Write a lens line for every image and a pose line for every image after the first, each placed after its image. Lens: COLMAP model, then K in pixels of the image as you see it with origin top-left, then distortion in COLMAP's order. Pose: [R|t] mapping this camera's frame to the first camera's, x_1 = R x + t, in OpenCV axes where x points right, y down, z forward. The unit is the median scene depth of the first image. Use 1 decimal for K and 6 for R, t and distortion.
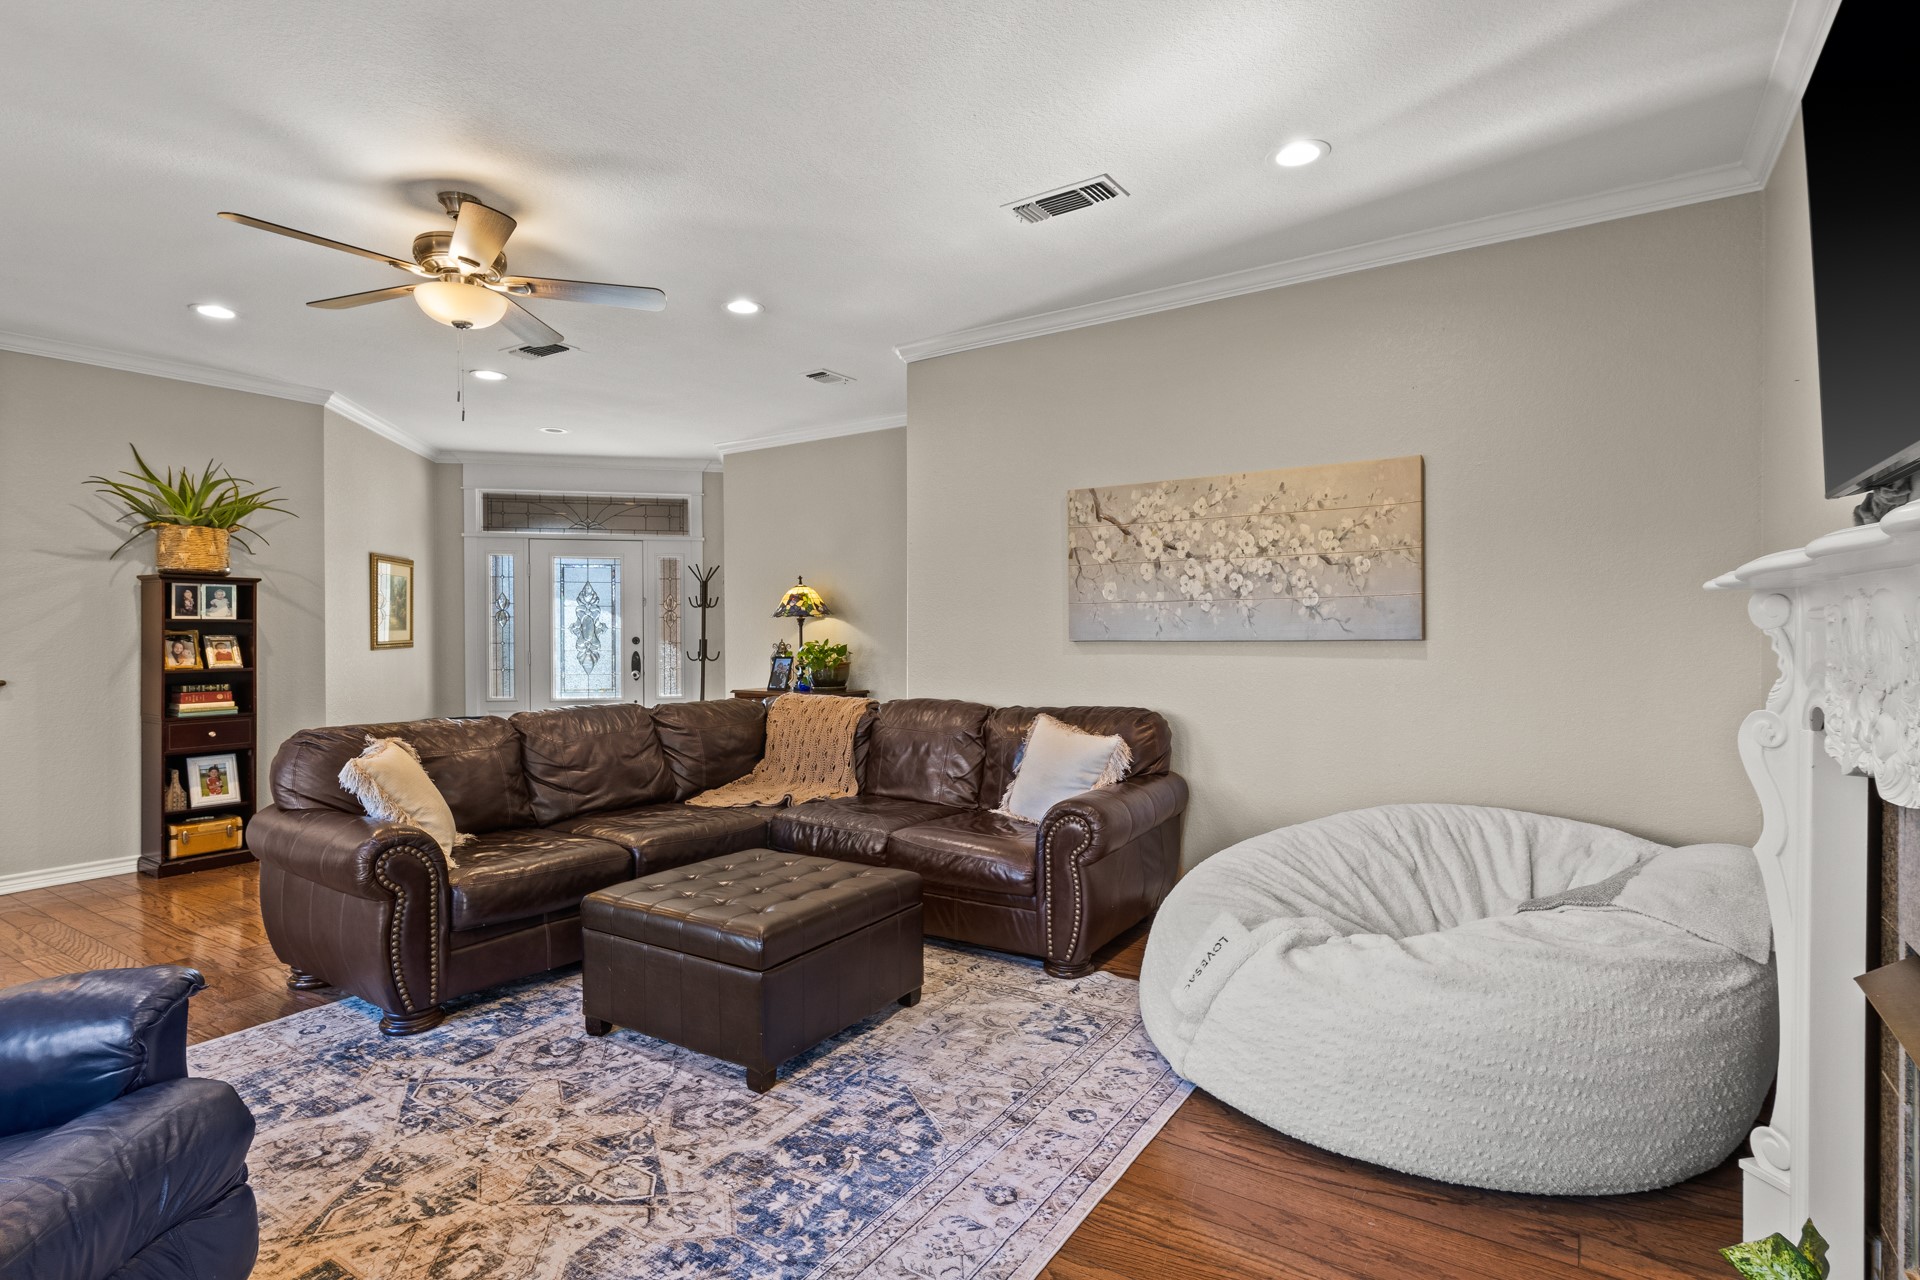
lens RADIAL K [[969.2, 0, 973.1], [0, 969.2, 638.6], [0, 0, 1]] dist [0.001325, 0.001605]
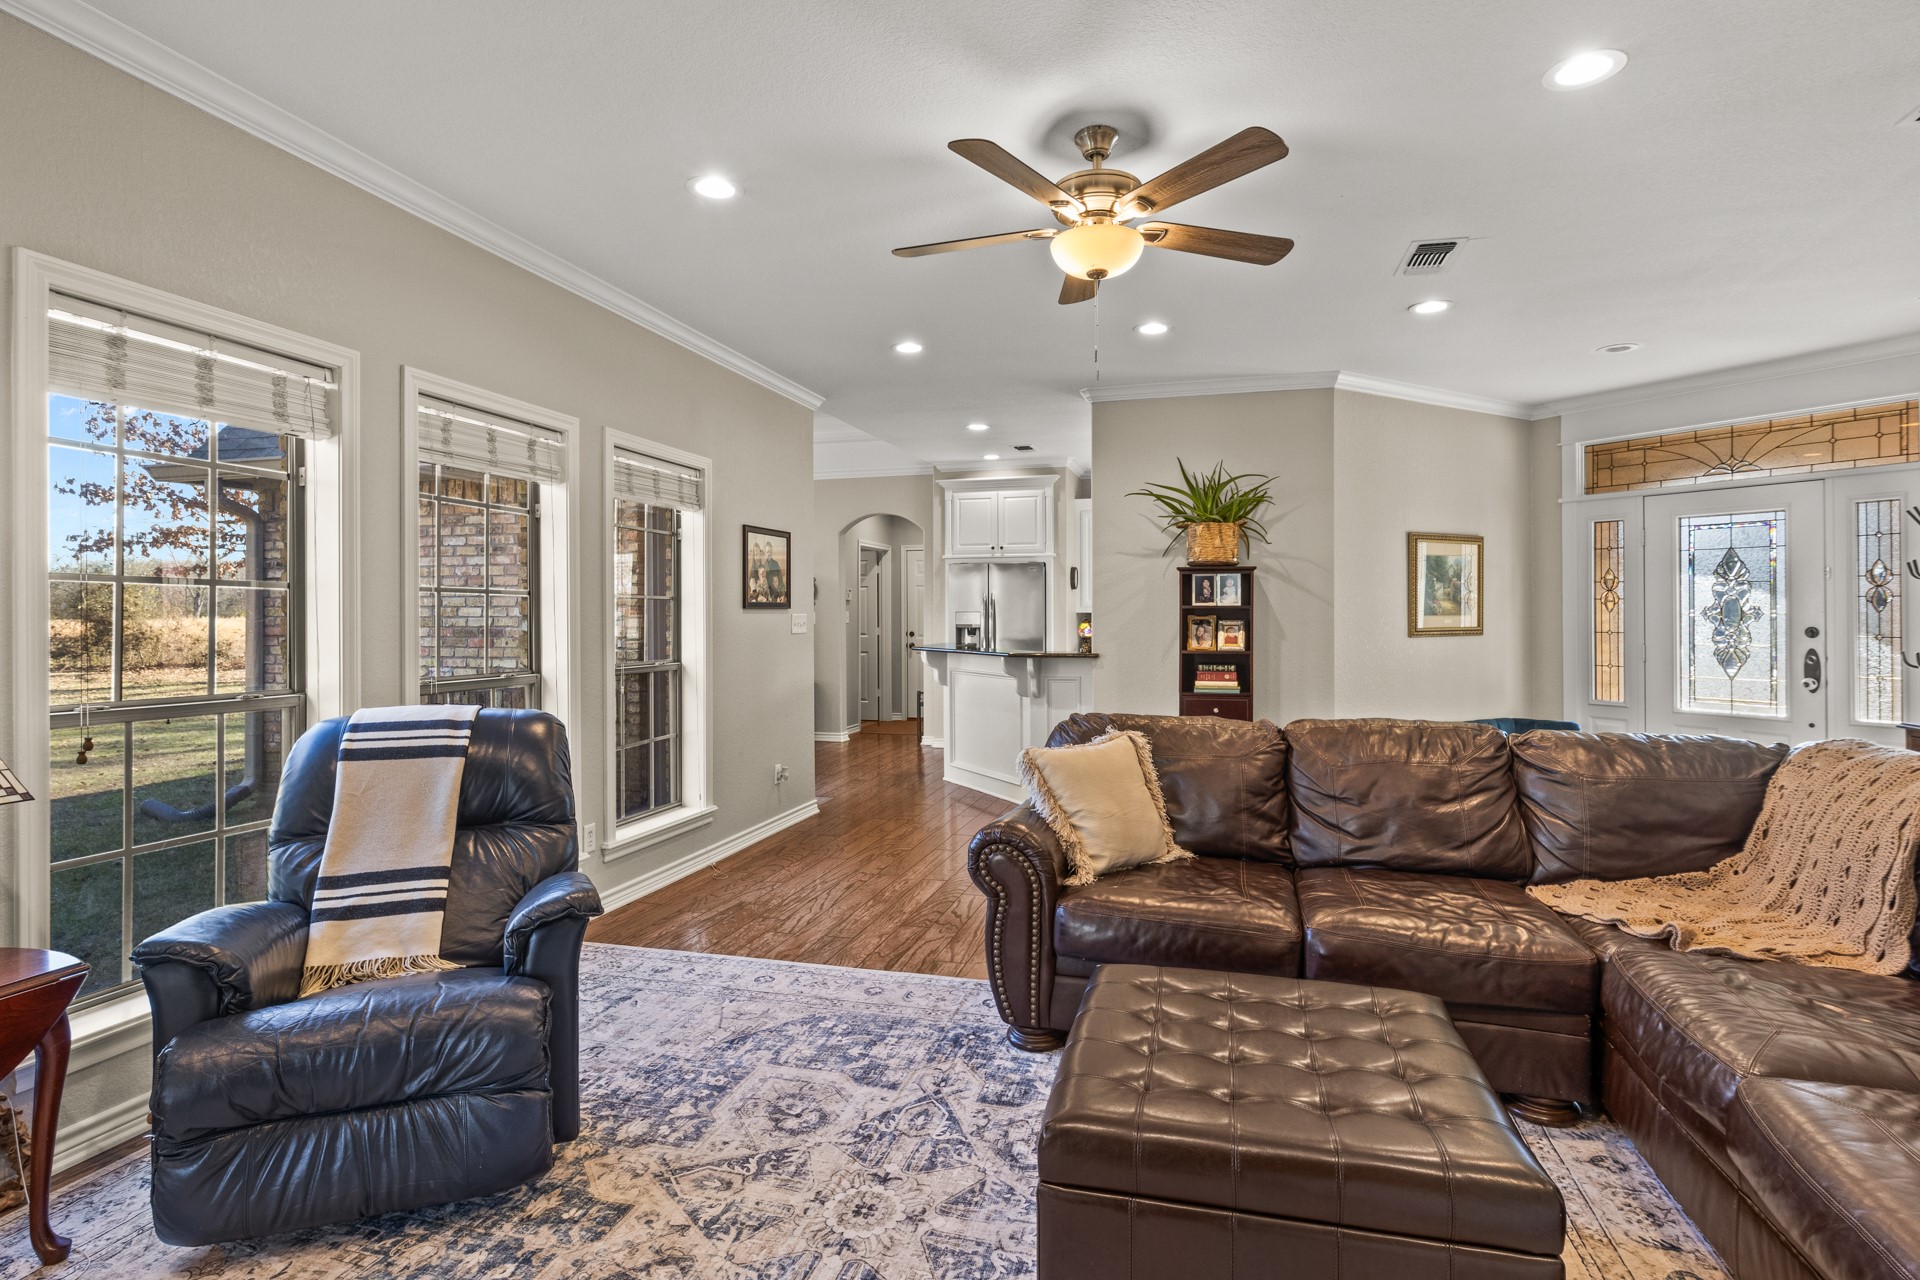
lens RADIAL K [[969.2, 0, 943.2], [0, 969.2, 610.8], [0, 0, 1]] dist [0.001325, 0.001605]
pose [[0.287565, -0.001146, -0.957760, 0.184943], [-0.010149, 0.999939, -0.004244, -0.006682], [0.957707, 0.010940, 0.287536, 0.403798]]
